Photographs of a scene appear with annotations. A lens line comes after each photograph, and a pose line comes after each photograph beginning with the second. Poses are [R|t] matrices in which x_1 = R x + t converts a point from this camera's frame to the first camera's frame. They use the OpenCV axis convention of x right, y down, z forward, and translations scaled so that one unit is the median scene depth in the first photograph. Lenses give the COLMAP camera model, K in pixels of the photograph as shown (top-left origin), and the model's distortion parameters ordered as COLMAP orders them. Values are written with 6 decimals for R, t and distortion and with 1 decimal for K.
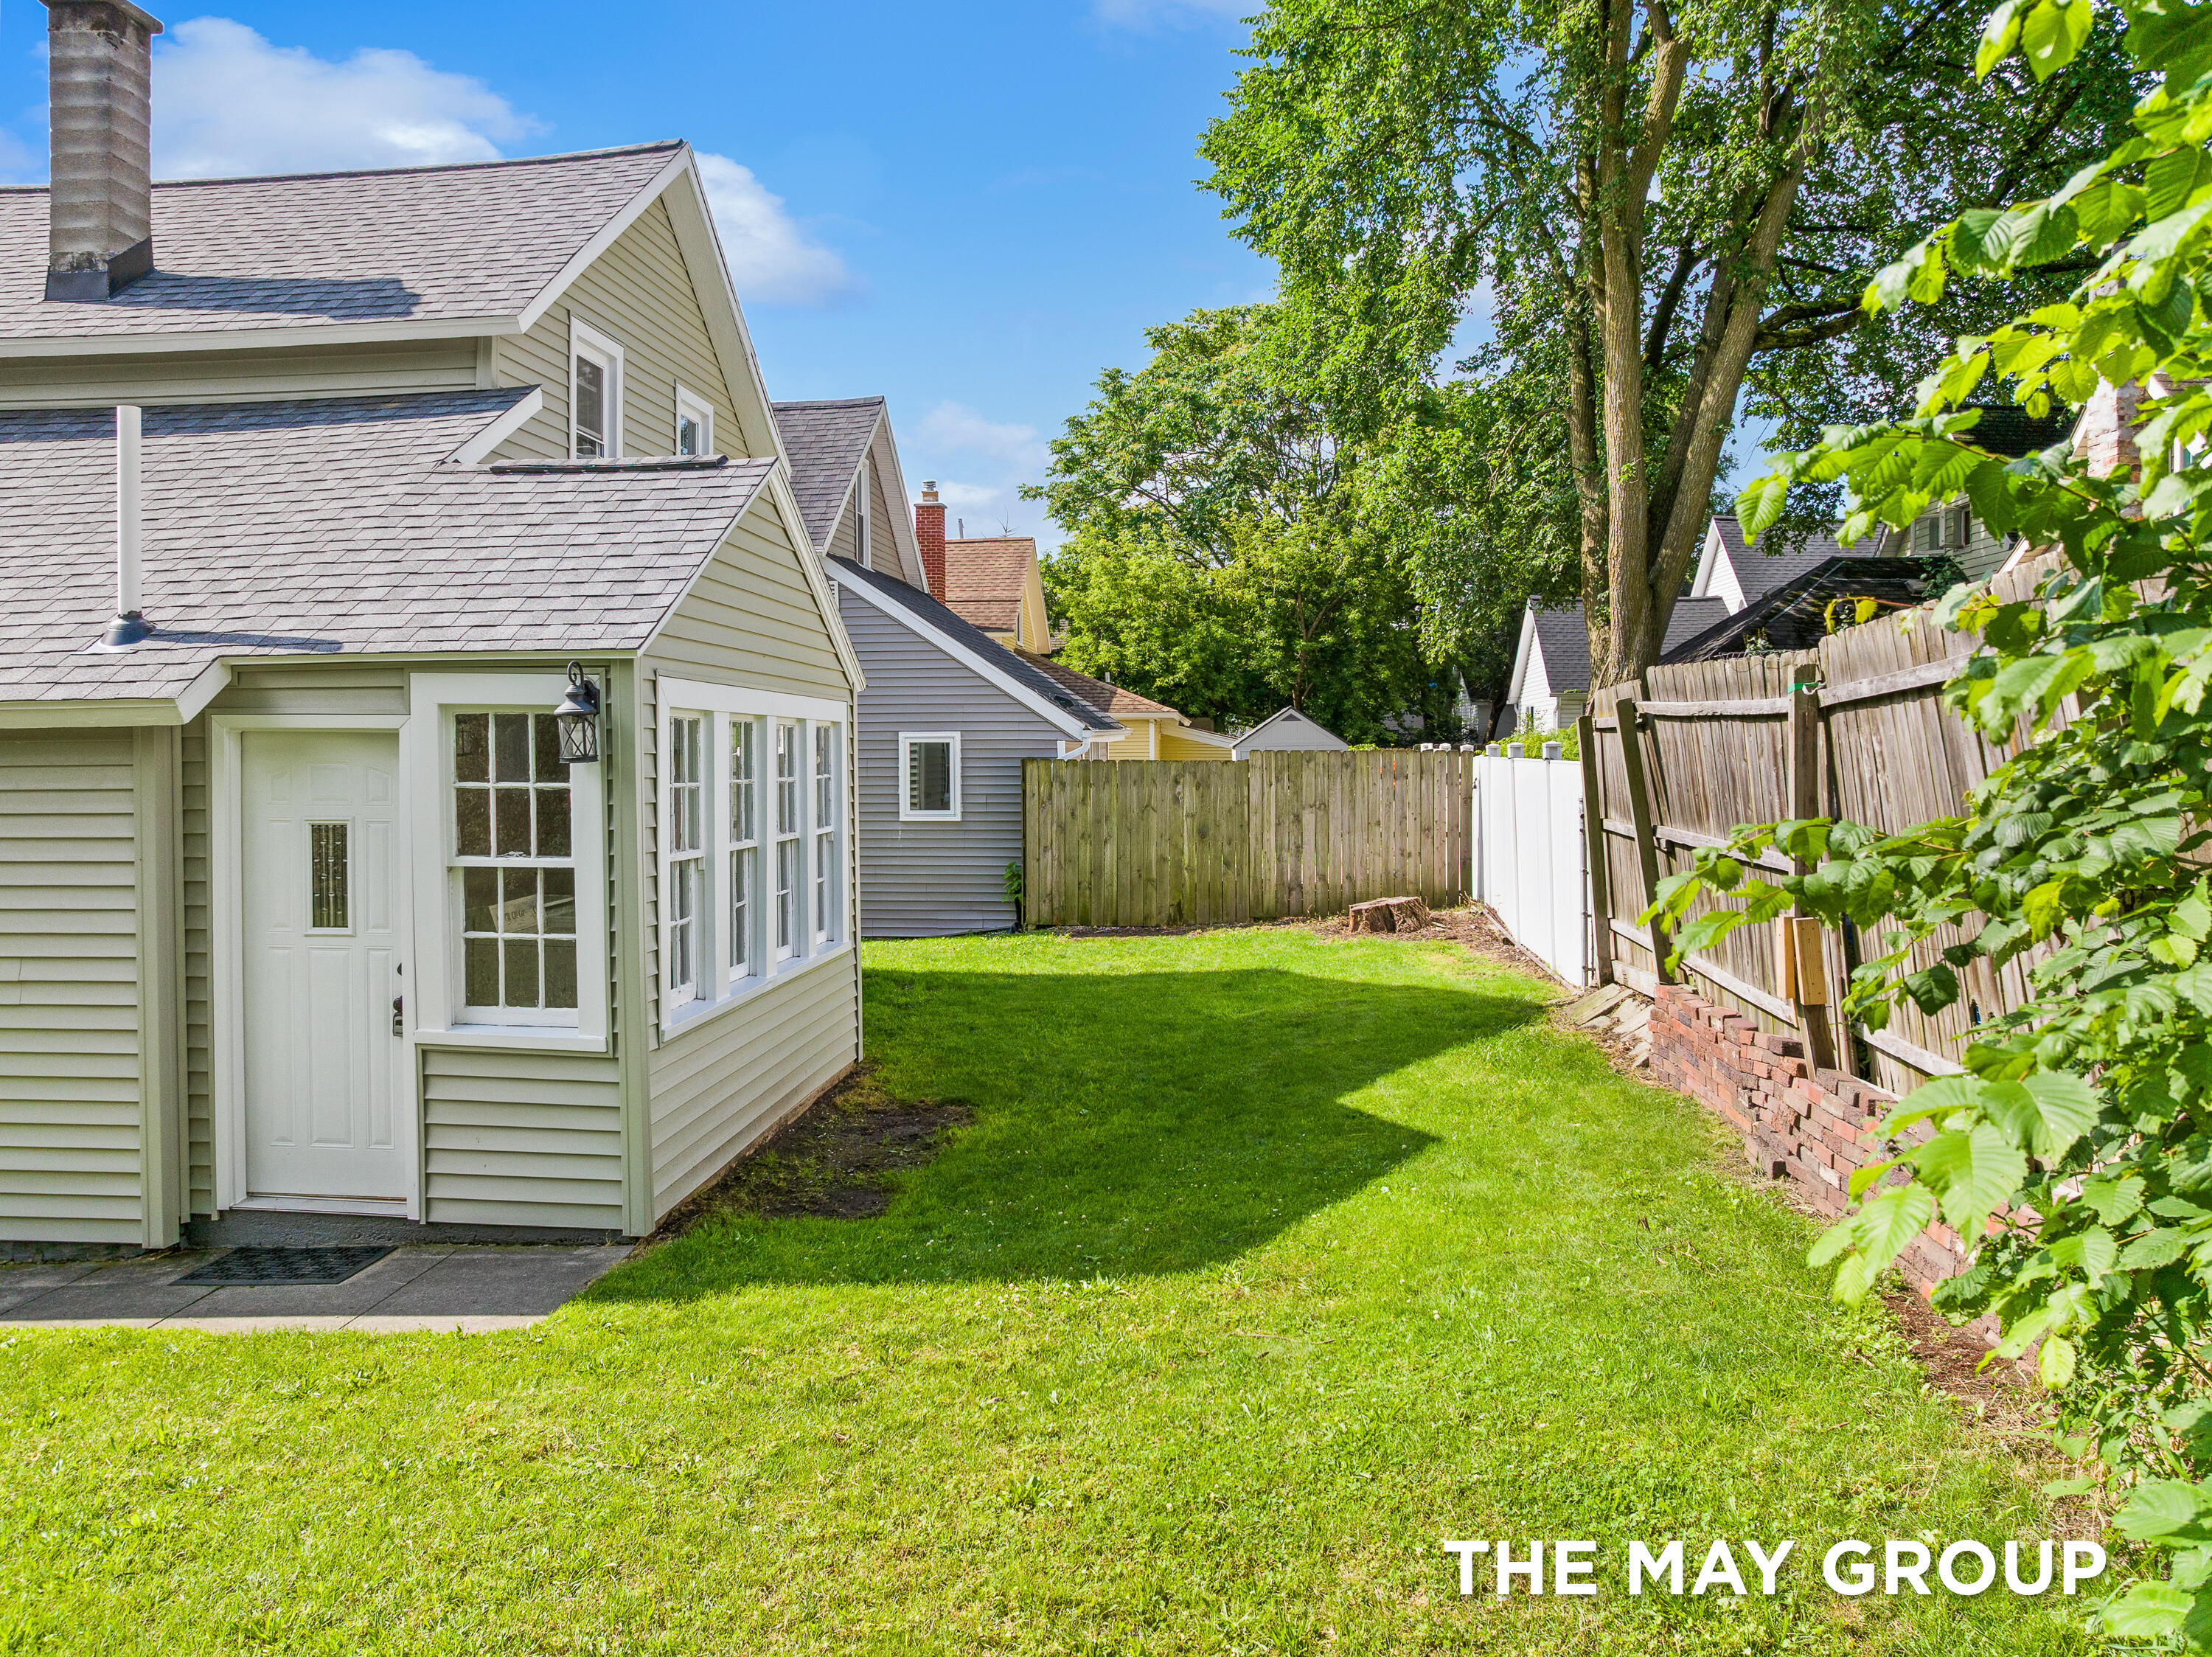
lens RADIAL K [[1588.0, 0, 1105.3], [0, 1588.0, 772.9], [0, 0, 1]] dist [-0.043097, 0.010159]
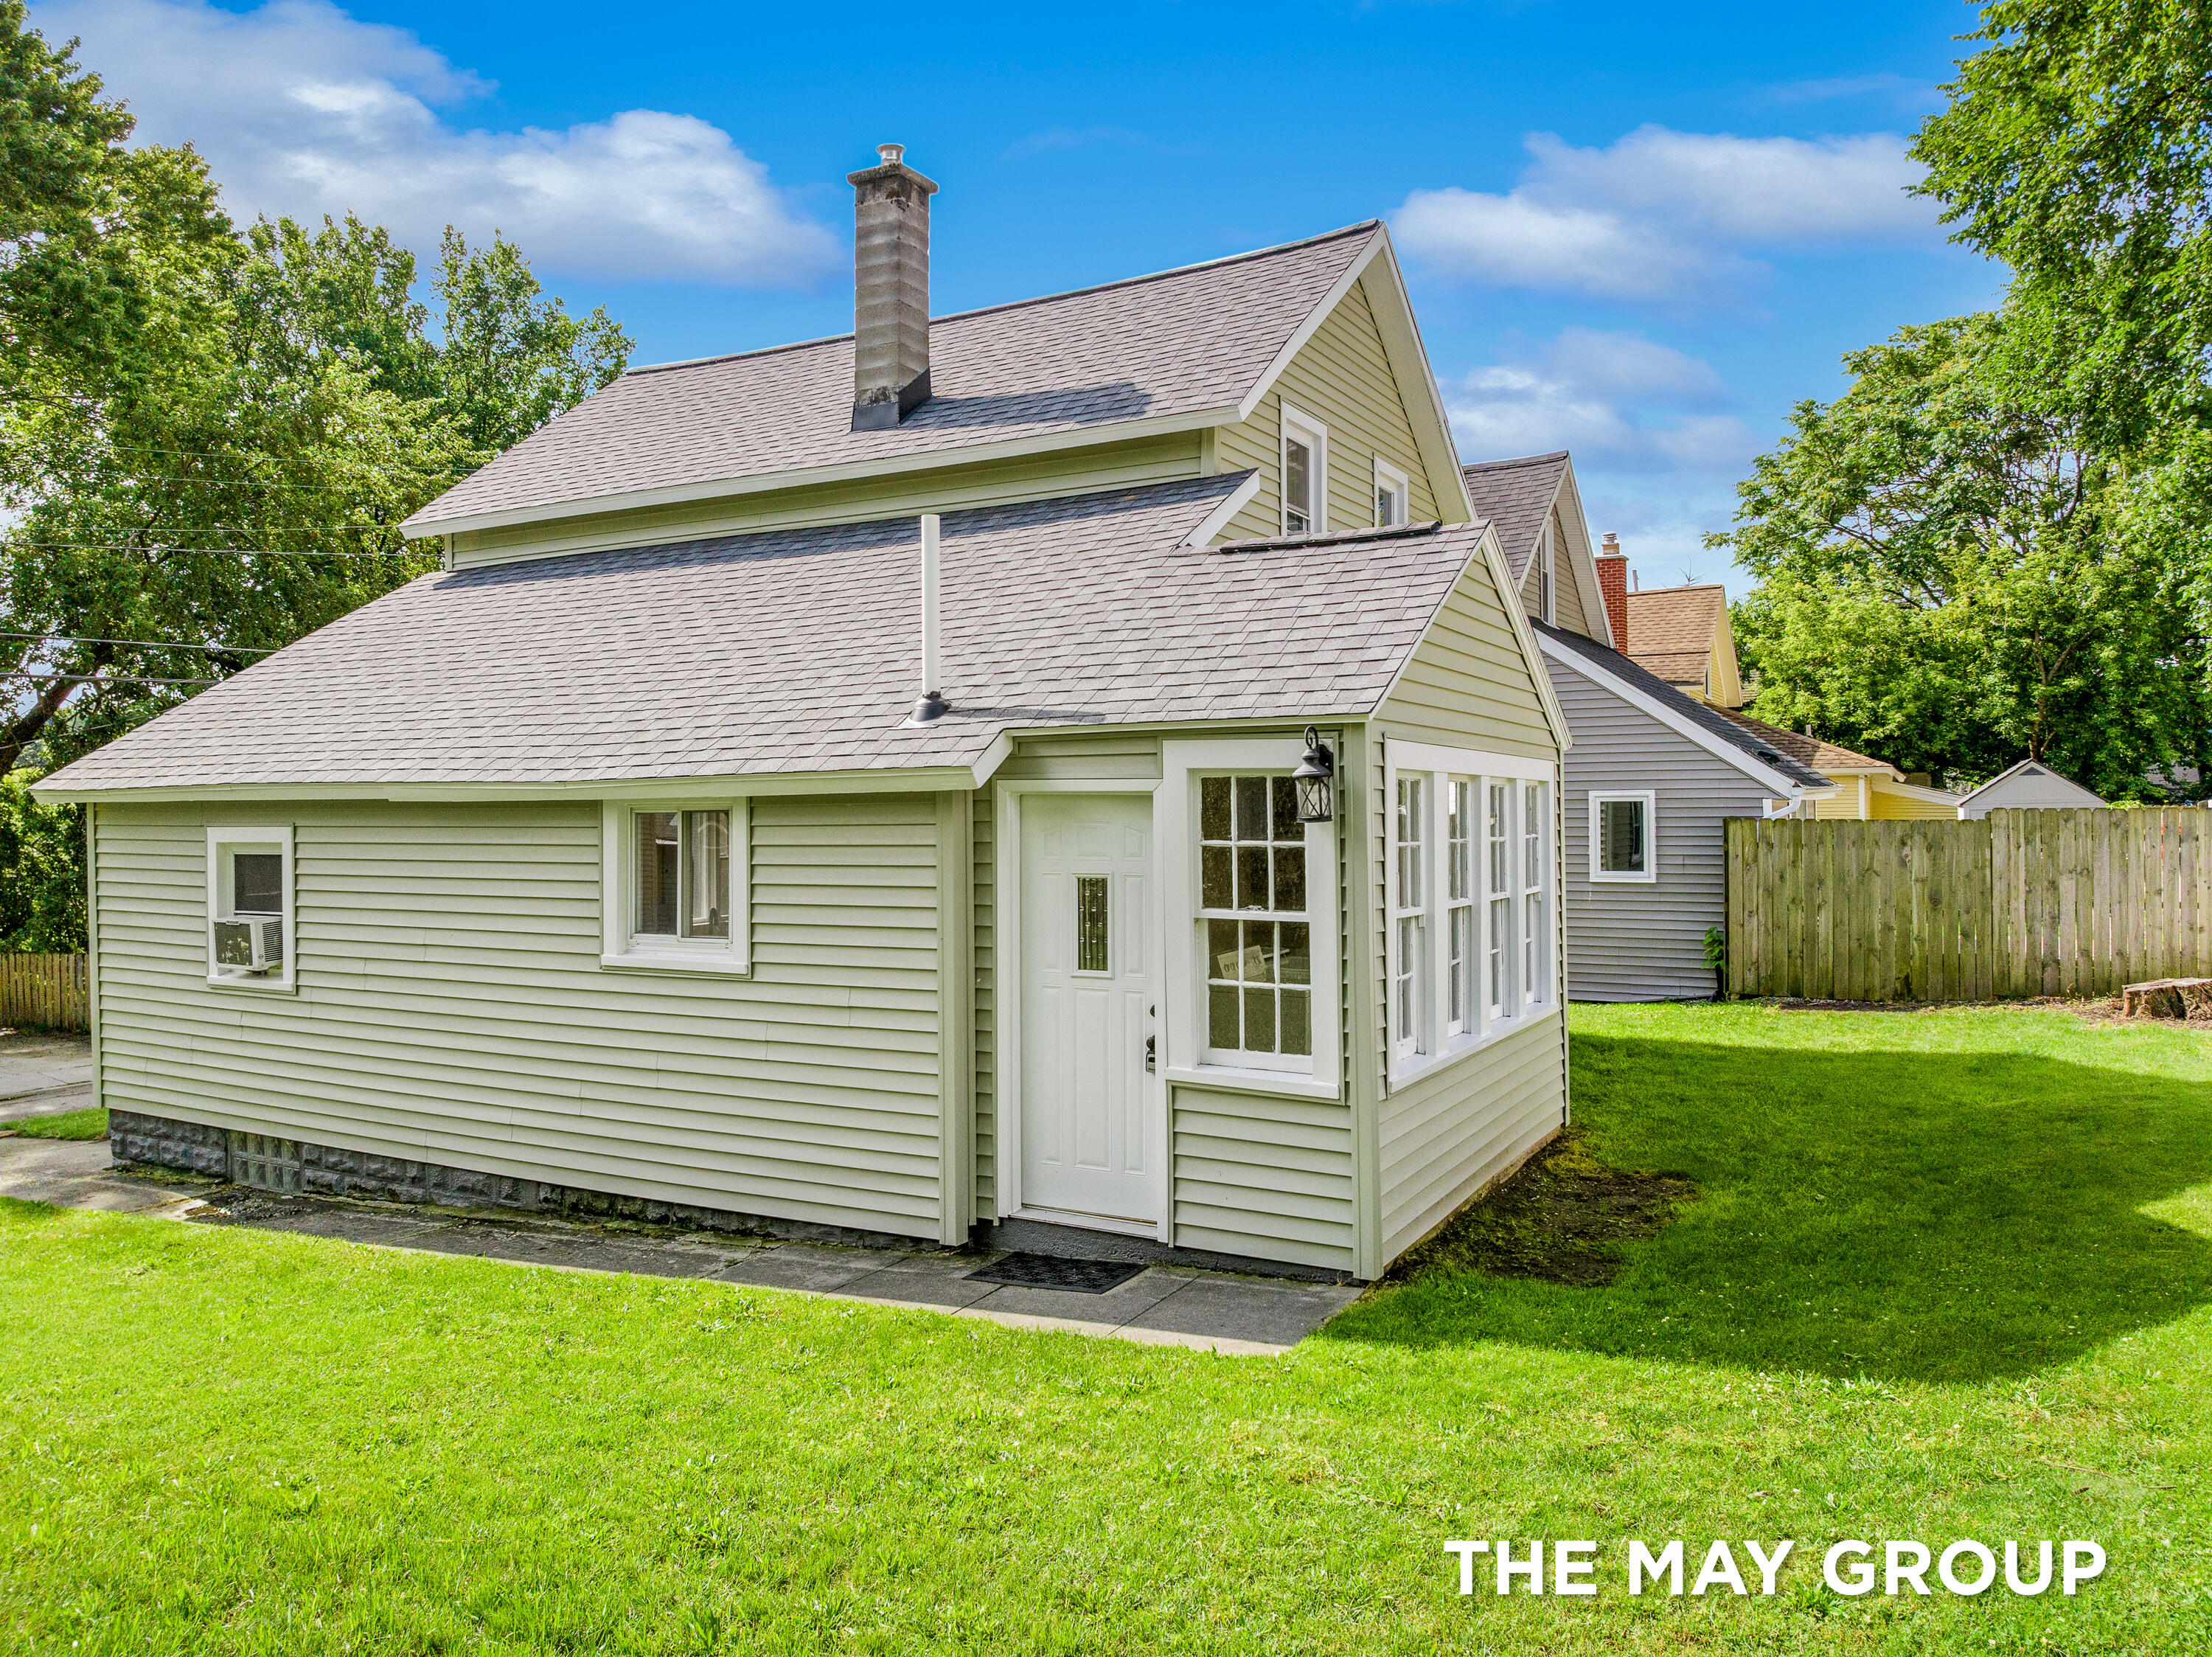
lens RADIAL K [[1571.1, 0, 1108.8], [0, 1571.1, 808.0], [0, 0, 1]] dist [-0.039744, 0.011705]
pose [[0.915927, -0.003483, -0.401330, -0.028481], [-0.002788, 0.999883, -0.015040, 0.000050], [0.401335, 0.014895, 0.915810, -0.009201]]
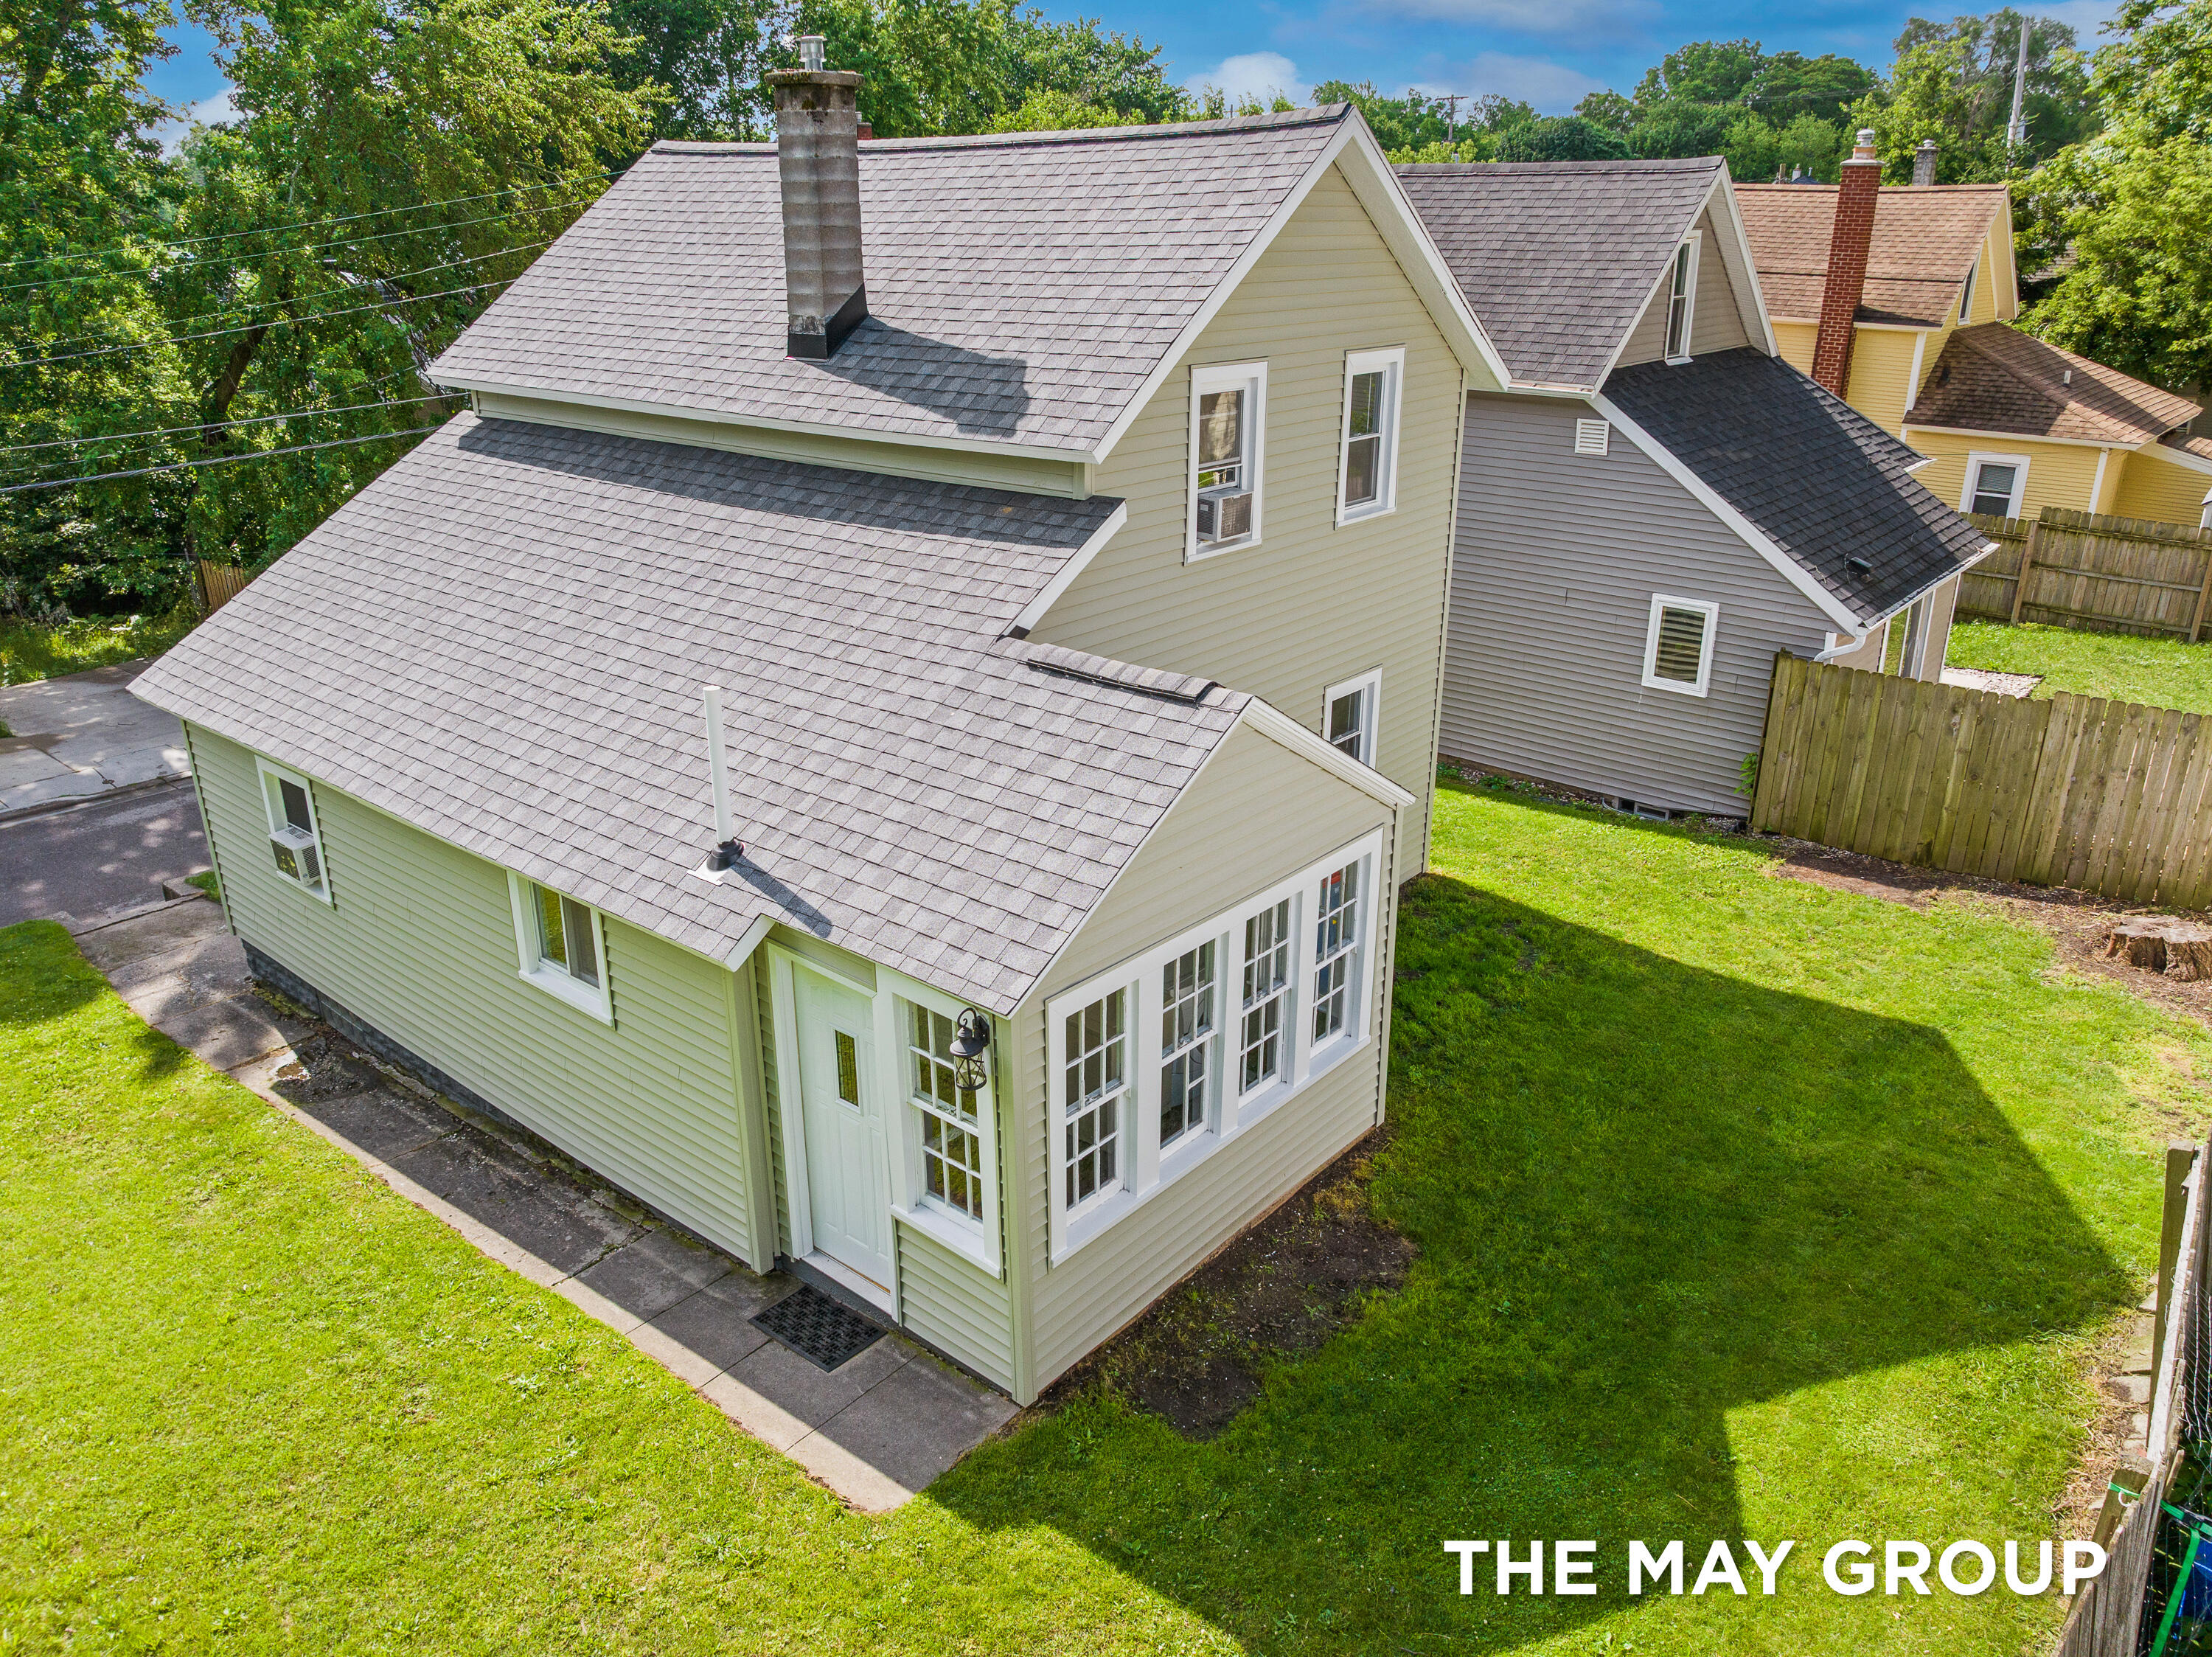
lens RADIAL K [[1582.4, 0, 1106.0], [0, 1582.4, 828.5], [0, 0, 1]] dist [-0.033983, 0.006826]
pose [[0.822008, 0.214955, -0.527350, 0.250618], [-0.016153, 0.934454, 0.355717, -0.447140], [0.569247, -0.283884, 0.771601, 0.128795]]
